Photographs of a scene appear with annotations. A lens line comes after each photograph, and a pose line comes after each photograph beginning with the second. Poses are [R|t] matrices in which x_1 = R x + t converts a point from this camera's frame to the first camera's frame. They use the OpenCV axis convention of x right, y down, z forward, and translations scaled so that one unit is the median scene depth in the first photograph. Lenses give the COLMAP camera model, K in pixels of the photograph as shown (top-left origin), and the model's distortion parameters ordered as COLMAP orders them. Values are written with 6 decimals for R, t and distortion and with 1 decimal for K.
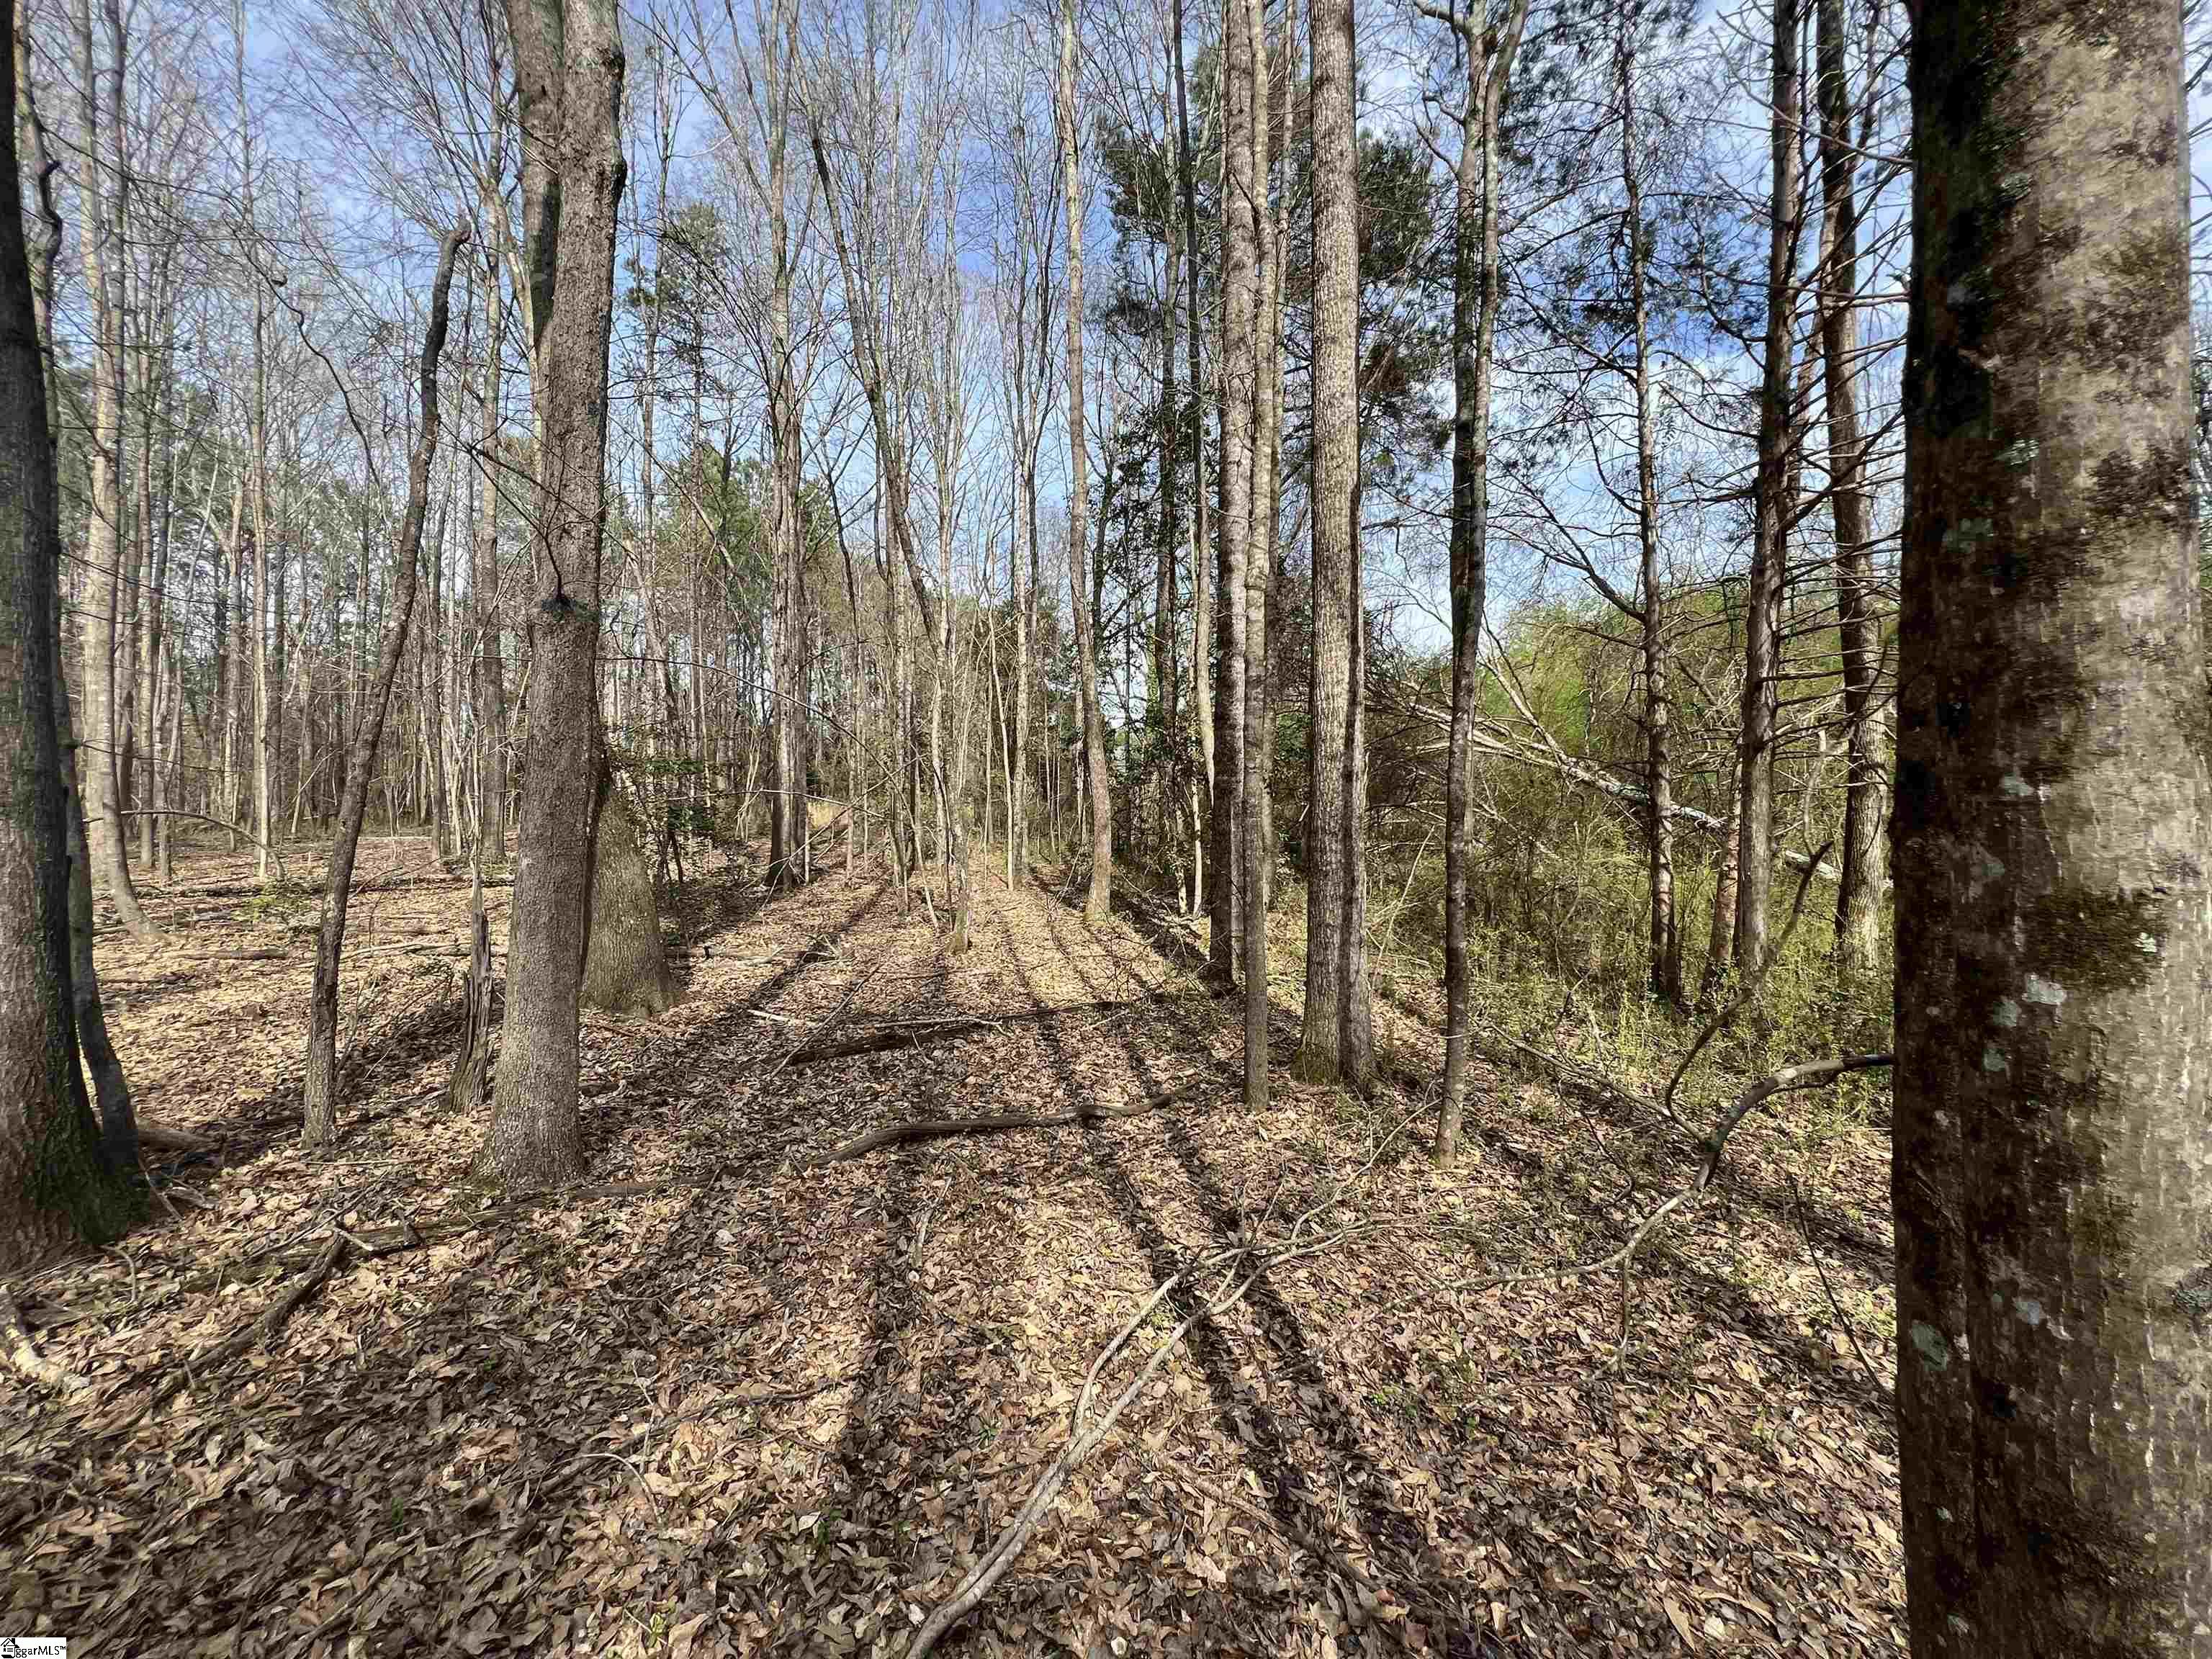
lens RADIAL K [[885.1, 0, 1100.6], [0, 885.1, 819.8], [0, 0, 1]] dist [-0.001297, 0.000028]
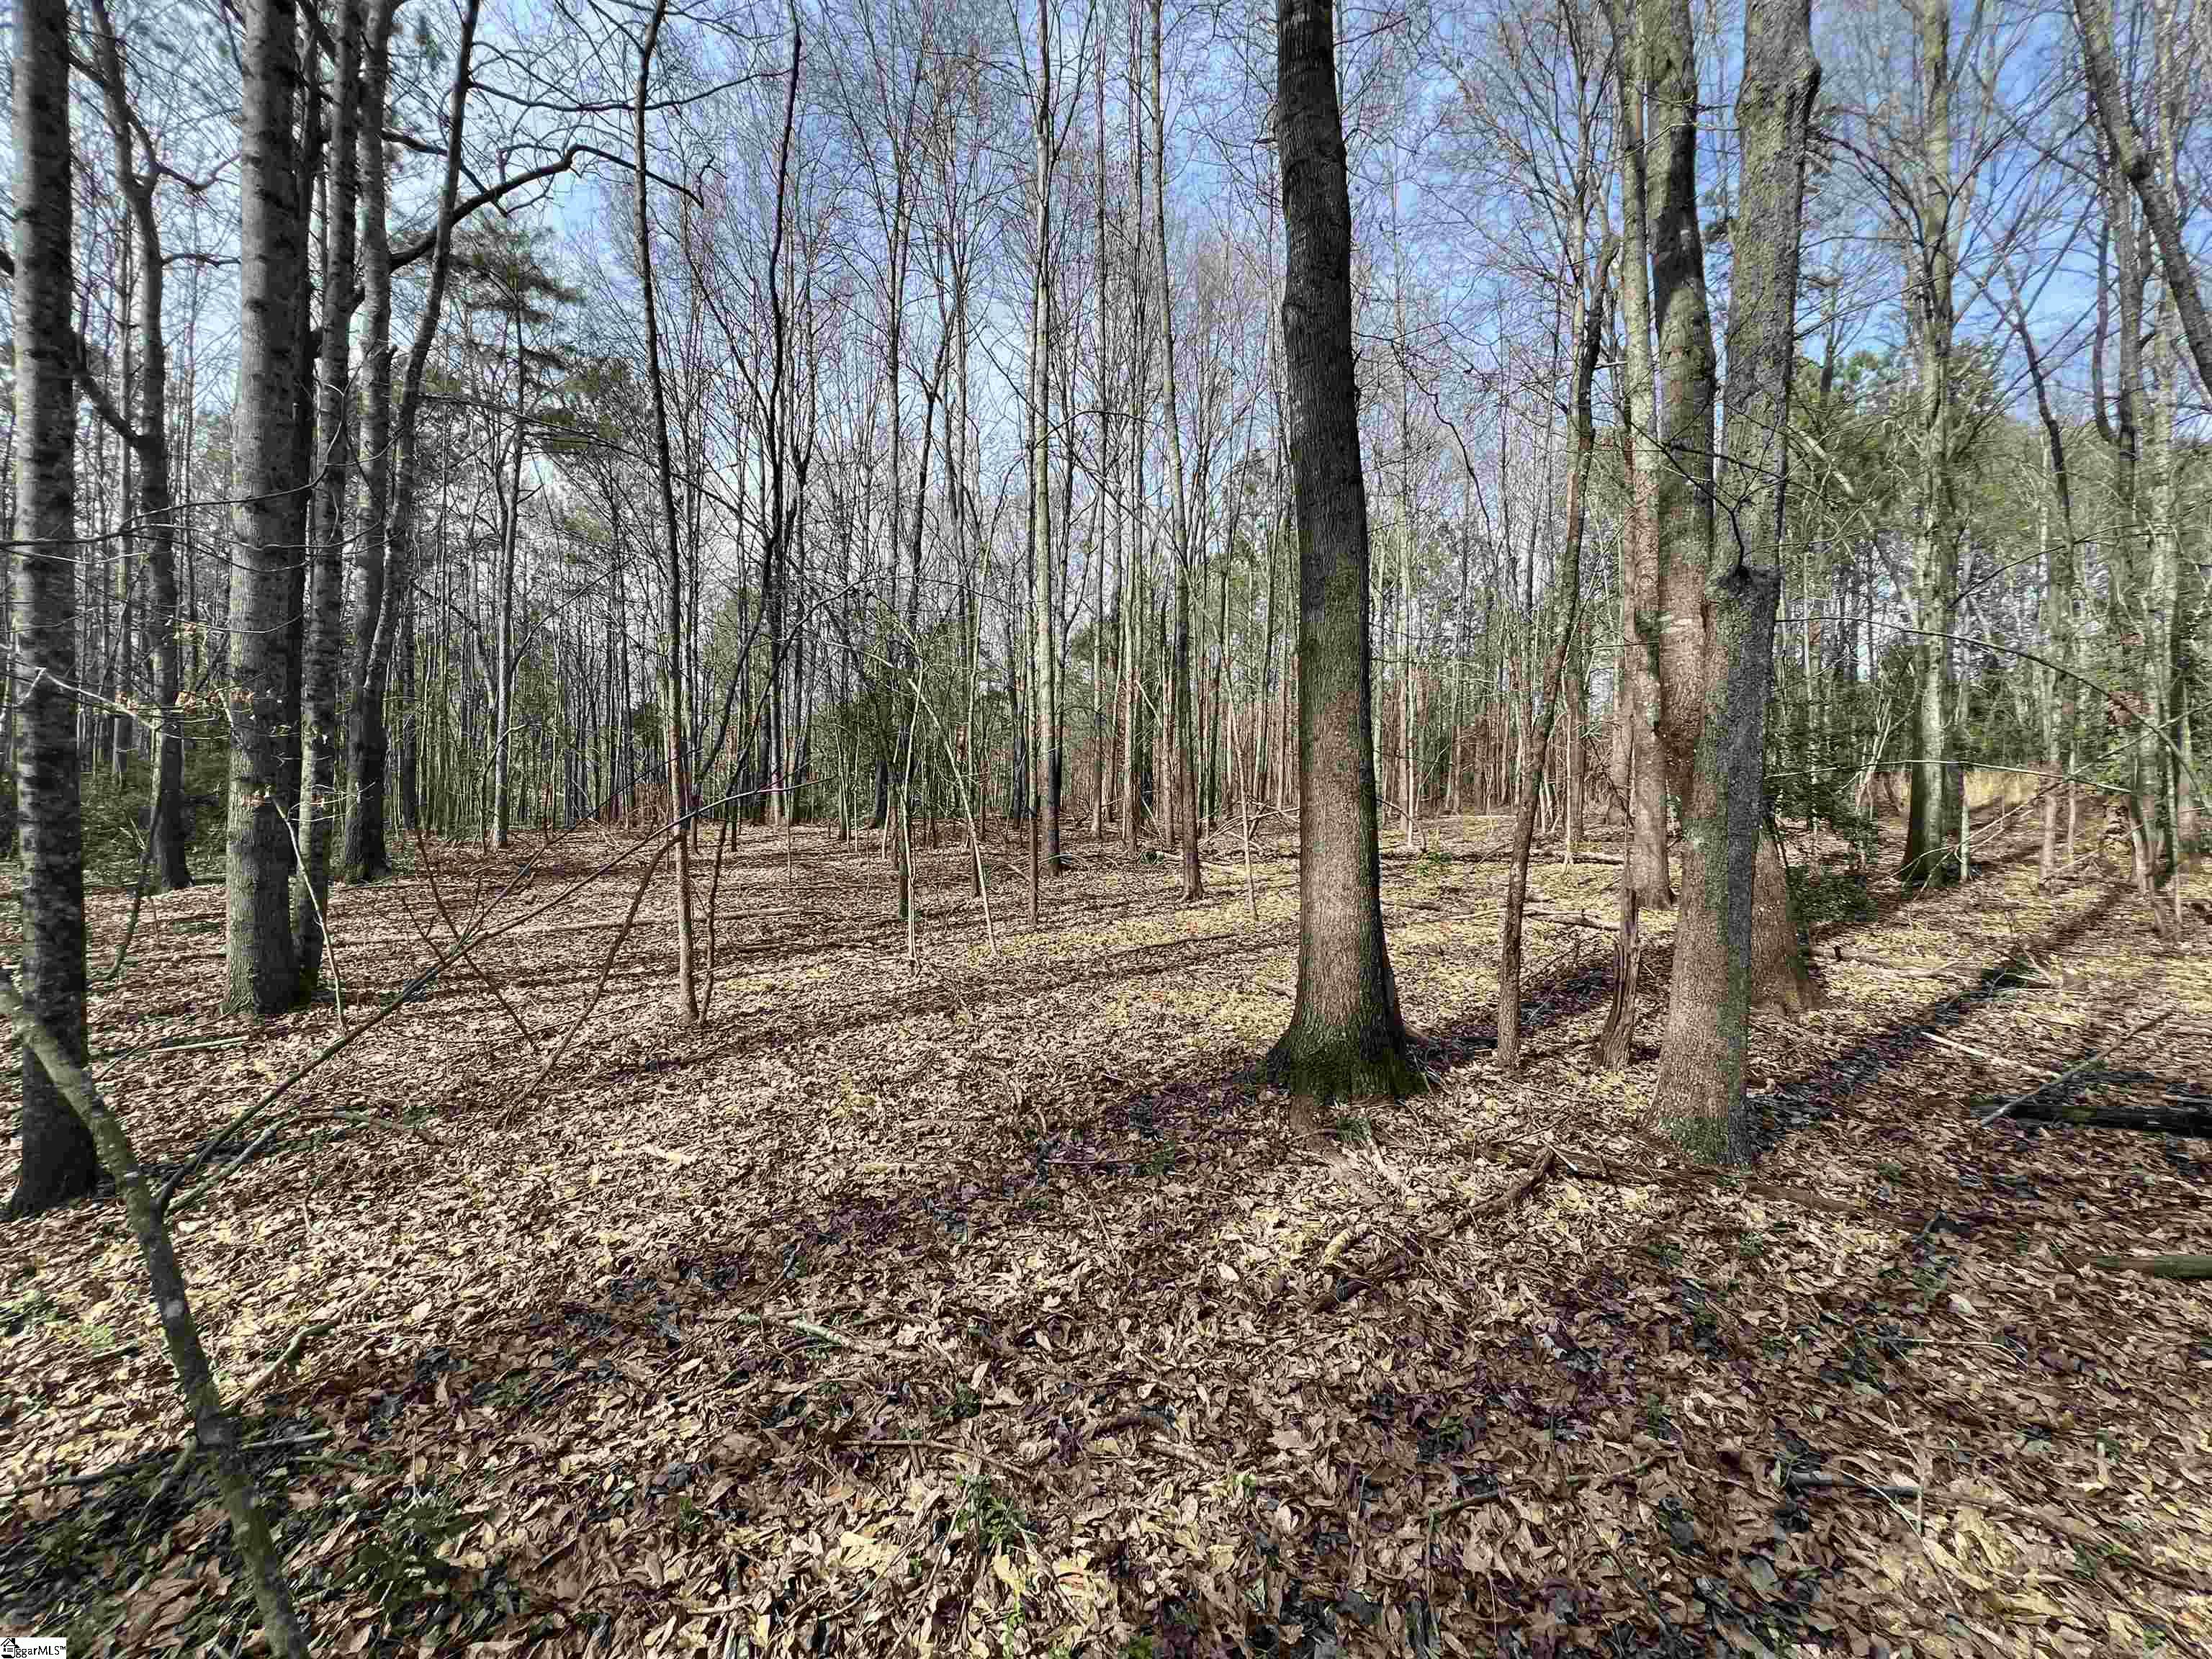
lens RADIAL K [[885.1, 0, 1096.4], [0, 885.1, 824.4], [0, 0, 1]] dist [-0.001297, 0.000028]
pose [[0.475127, 0.014402, -0.879800, -0.092055], [0.009784, 0.999718, 0.021648, -0.000341], [0.879863, -0.018893, 0.474852, -0.088726]]
